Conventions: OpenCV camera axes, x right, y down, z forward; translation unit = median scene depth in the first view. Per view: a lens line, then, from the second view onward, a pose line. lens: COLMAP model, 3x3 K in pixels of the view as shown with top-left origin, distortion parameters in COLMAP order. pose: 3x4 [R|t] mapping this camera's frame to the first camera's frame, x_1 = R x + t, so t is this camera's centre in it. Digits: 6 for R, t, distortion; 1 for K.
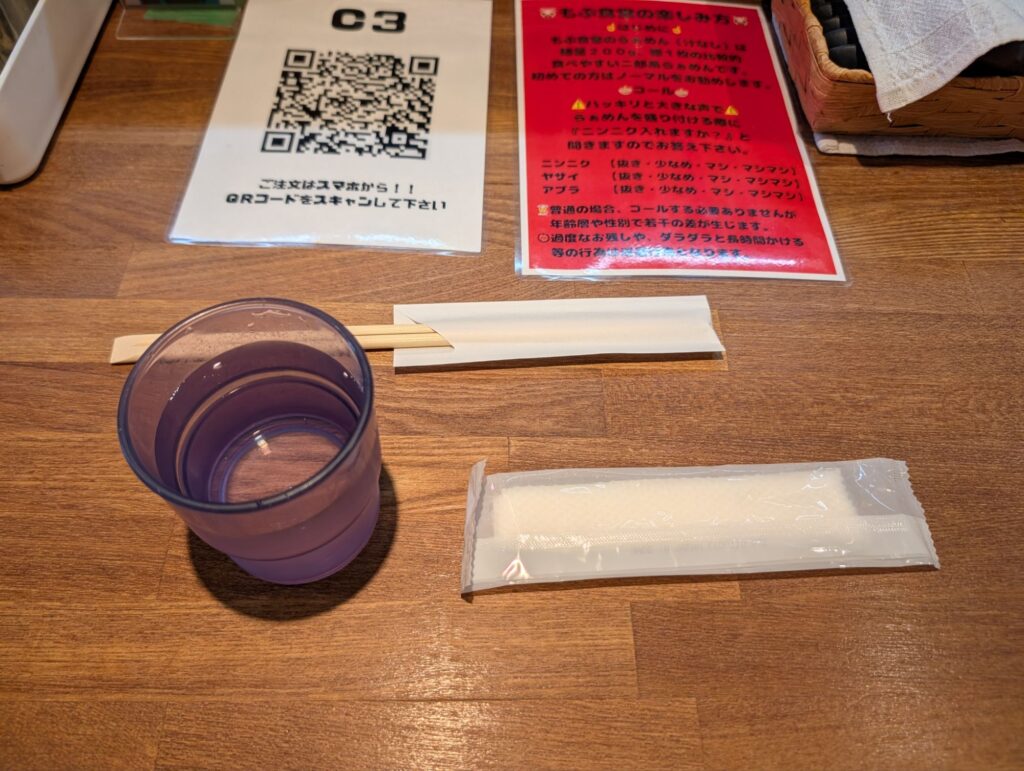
lens RADIAL K [[693.4, 0, 498.4], [0, 693.4, 380.6], [0, 0, 1]] dist [-0.036632, 0.015800]
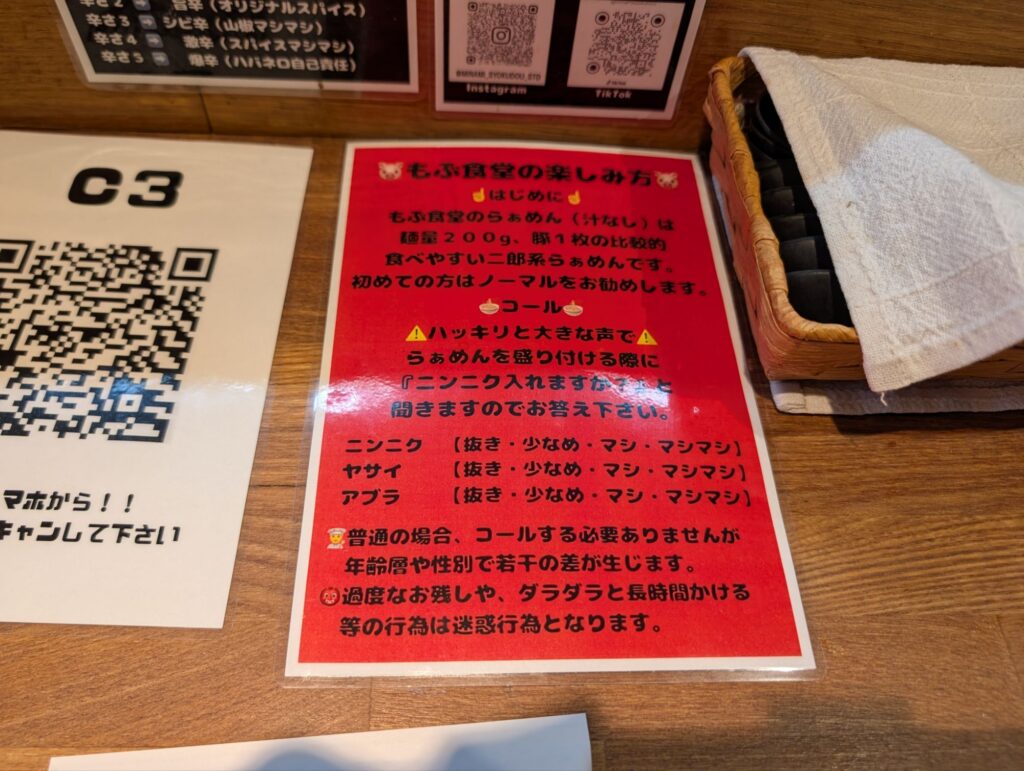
lens RADIAL K [[693.4, 0, 498.4], [0, 693.4, 380.6], [0, 0, 1]] dist [-0.036632, 0.015800]
pose [[0.999606, -0.007371, 0.027065, 0.187906], [0.007753, 0.999872, -0.014020, -0.365862], [-0.026958, 0.014224, 0.999535, 0.354057]]
